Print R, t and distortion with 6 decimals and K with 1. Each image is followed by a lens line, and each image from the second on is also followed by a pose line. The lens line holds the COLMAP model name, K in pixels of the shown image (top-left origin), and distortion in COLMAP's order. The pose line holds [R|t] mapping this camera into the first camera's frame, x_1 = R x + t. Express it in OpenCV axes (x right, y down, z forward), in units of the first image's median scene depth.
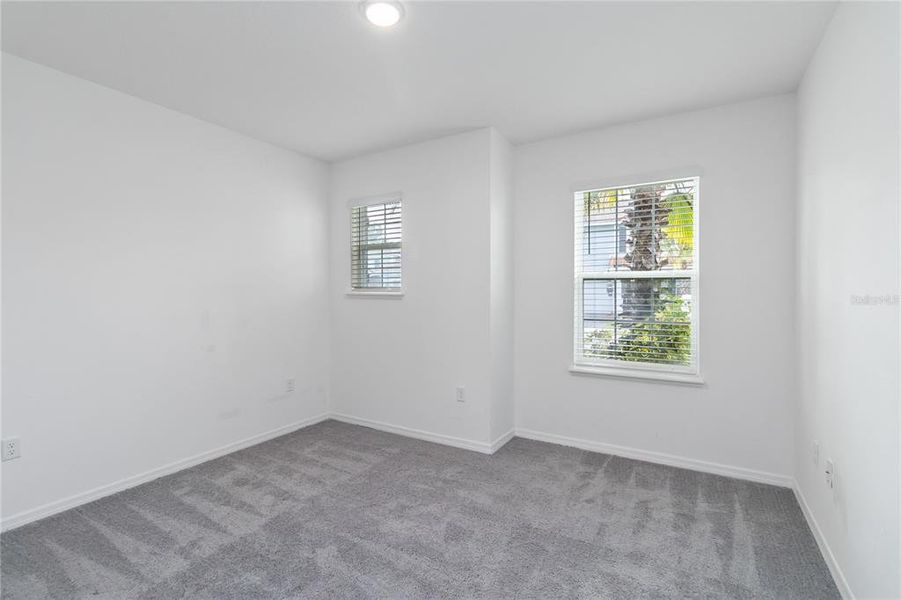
lens RADIAL K [[422.4, 0, 448.1], [0, 422.4, 285.2], [0, 0, 1]] dist [-0.000988, 0.000139]
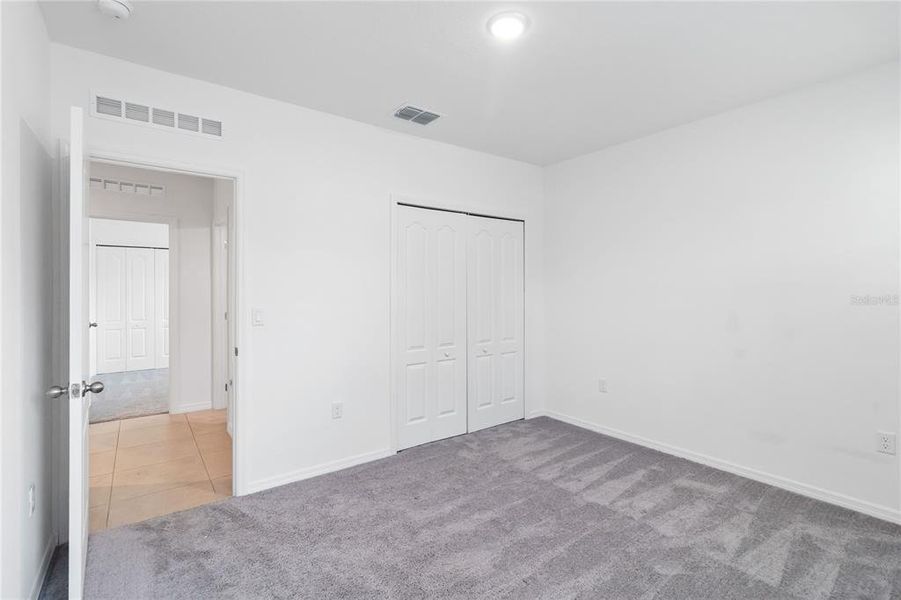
lens RADIAL K [[422.4, 0, 448.1], [0, 422.4, 285.2], [0, 0, 1]] dist [-0.000988, 0.000139]
pose [[-0.384151, -0.002175, -0.923268, 0.638015], [0.013644, 0.999875, -0.008033, -0.001556], [0.923169, -0.015683, -0.384073, 0.930951]]
